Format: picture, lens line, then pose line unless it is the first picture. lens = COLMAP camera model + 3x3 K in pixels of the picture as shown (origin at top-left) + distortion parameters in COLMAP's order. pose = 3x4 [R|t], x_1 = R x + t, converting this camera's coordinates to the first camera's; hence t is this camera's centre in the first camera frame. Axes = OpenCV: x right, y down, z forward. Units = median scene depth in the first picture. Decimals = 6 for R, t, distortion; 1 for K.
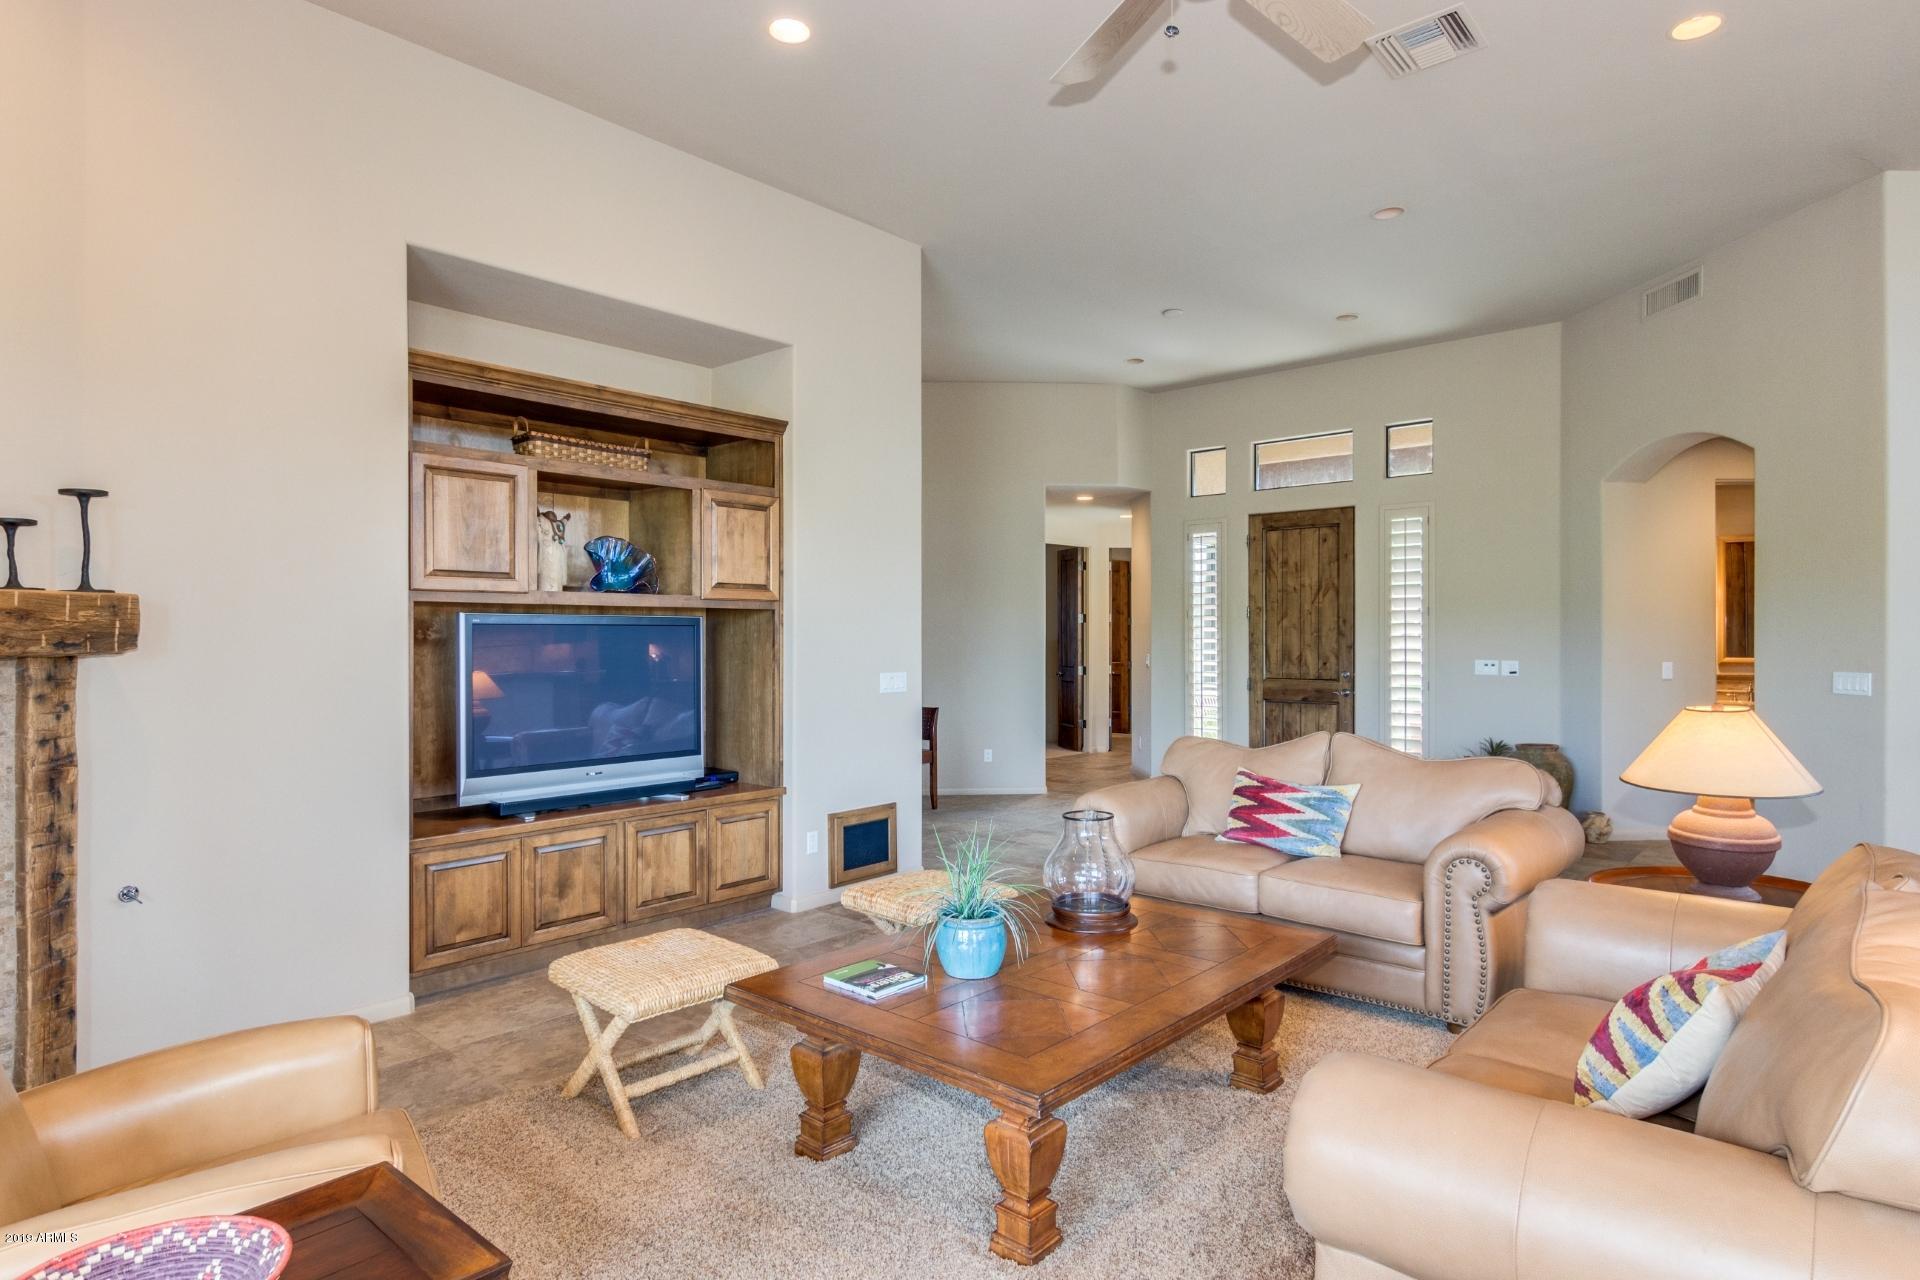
lens RADIAL K [[1045.2, 0, 962.4], [0, 1045.2, 635.7], [0, 0, 1]] dist [0.001548, 0.000262]
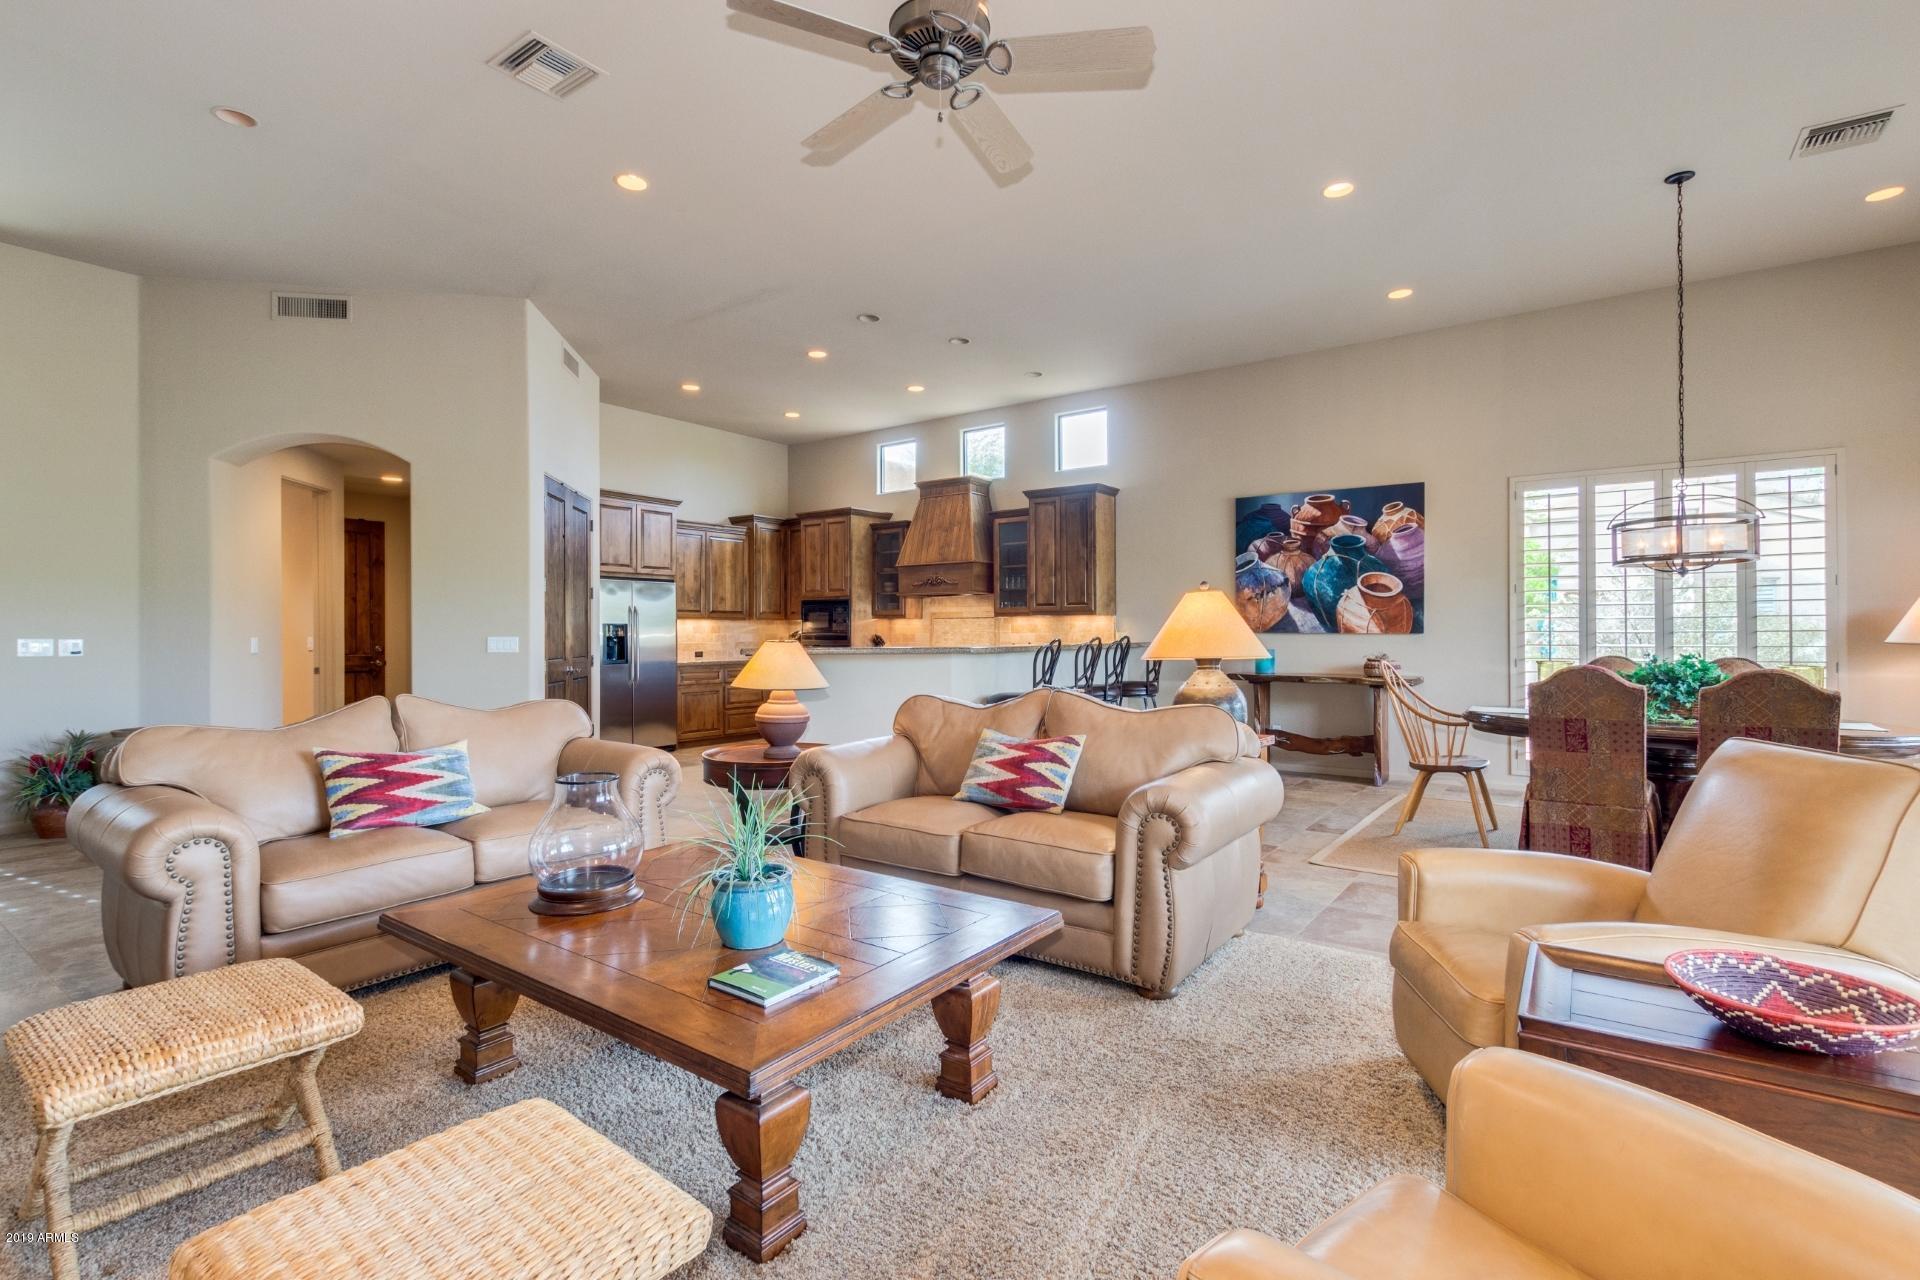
lens RADIAL K [[881.2, 0, 959.4], [0, 881.2, 632.9], [0, 0, 1]] dist [0.003158, 0.000367]
pose [[-0.096850, 0.000410, 0.995299, -0.756460], [0.007301, 0.999973, 0.000299, 0.062965], [-0.995272, 0.007295, -0.096851, 0.904244]]
